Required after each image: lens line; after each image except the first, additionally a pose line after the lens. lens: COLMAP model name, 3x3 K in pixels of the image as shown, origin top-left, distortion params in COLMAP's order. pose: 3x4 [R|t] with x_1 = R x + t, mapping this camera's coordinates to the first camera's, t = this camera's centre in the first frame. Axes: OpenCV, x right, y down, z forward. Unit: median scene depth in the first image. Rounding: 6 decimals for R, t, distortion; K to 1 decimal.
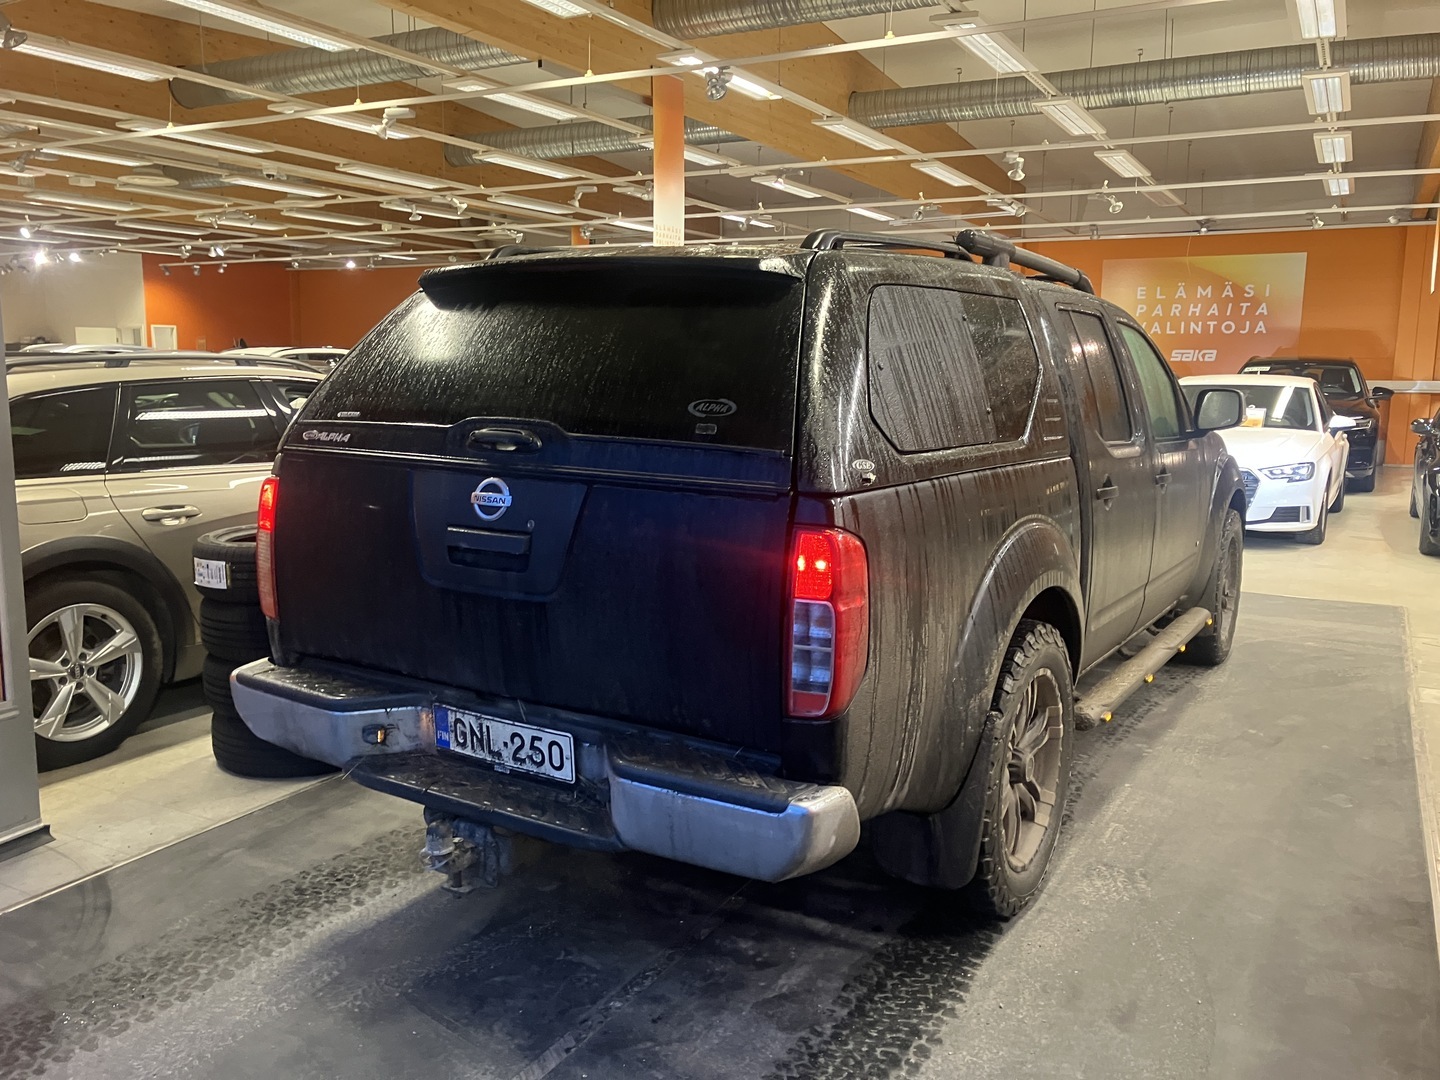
lens RADIAL K [[1175.3, 0, 725.6], [0, 1175.3, 533.5], [0, 0, 1]] dist [0.018080, -0.001411]
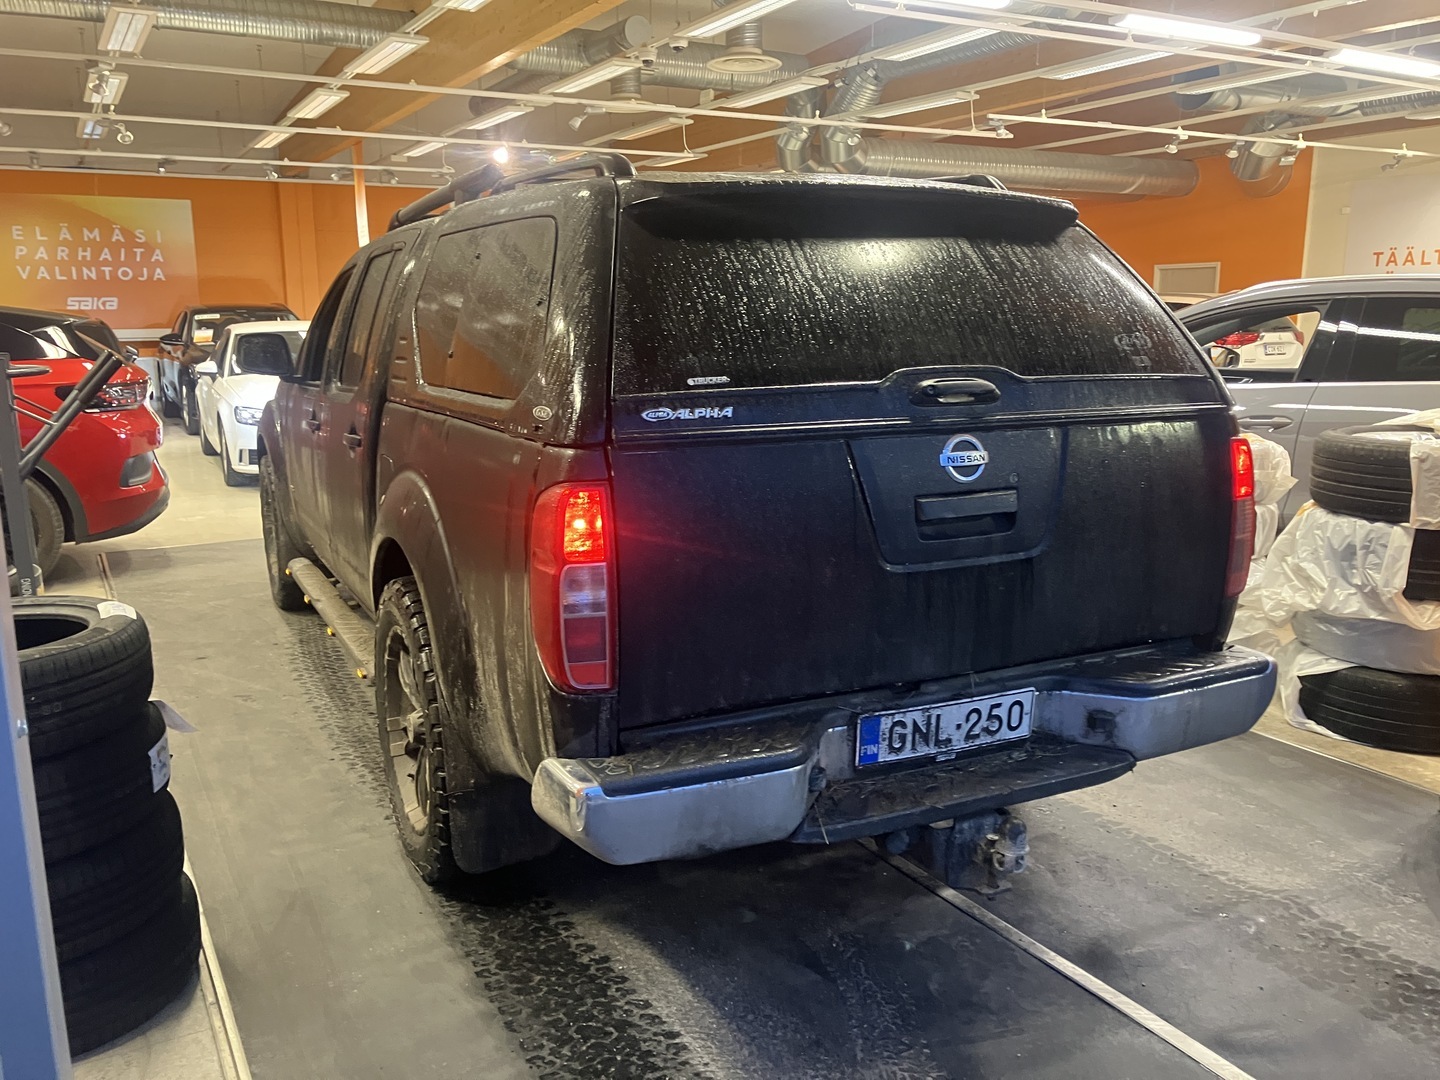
lens RADIAL K [[1175.3, 0, 725.6], [0, 1175.3, 533.5], [0, 0, 1]] dist [0.018080, -0.001411]
pose [[0.539630, -0.166539, 0.825266, -0.988248], [0.132037, 0.984851, 0.112406, -0.092179], [-0.831484, 0.048307, 0.553444, 0.623837]]
